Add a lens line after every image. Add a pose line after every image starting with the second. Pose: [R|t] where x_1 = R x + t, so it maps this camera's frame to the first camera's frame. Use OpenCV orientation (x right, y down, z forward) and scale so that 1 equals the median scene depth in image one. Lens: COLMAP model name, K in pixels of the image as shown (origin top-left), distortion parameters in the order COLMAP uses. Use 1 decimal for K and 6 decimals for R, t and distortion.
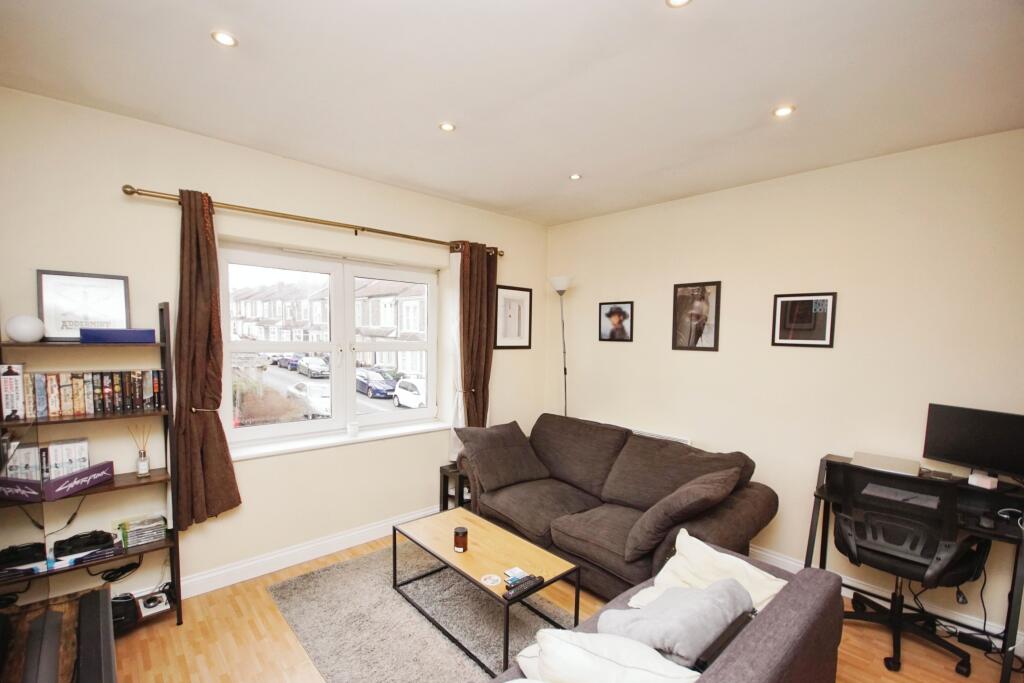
lens RADIAL K [[458.2, 0, 516.2], [0, 458.2, 346.0], [0, 0, 1]] dist [-0.019670, -0.001085]
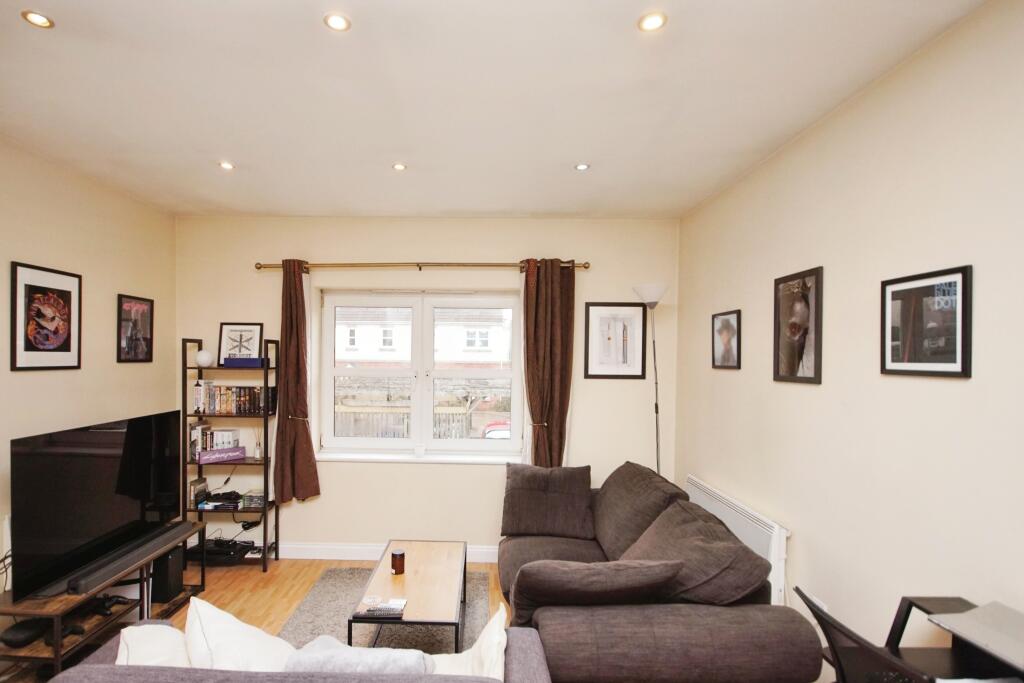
lens RADIAL K [[579.1, 0, 512.0], [0, 579.1, 341.5], [0, 0, 1]] dist [-0.000342, -0.000061]
pose [[0.691095, -0.035818, -0.721876, 0.796383], [-0.015174, 0.997832, -0.064037, 0.011712], [0.722605, 0.055210, 0.689053, 0.209706]]
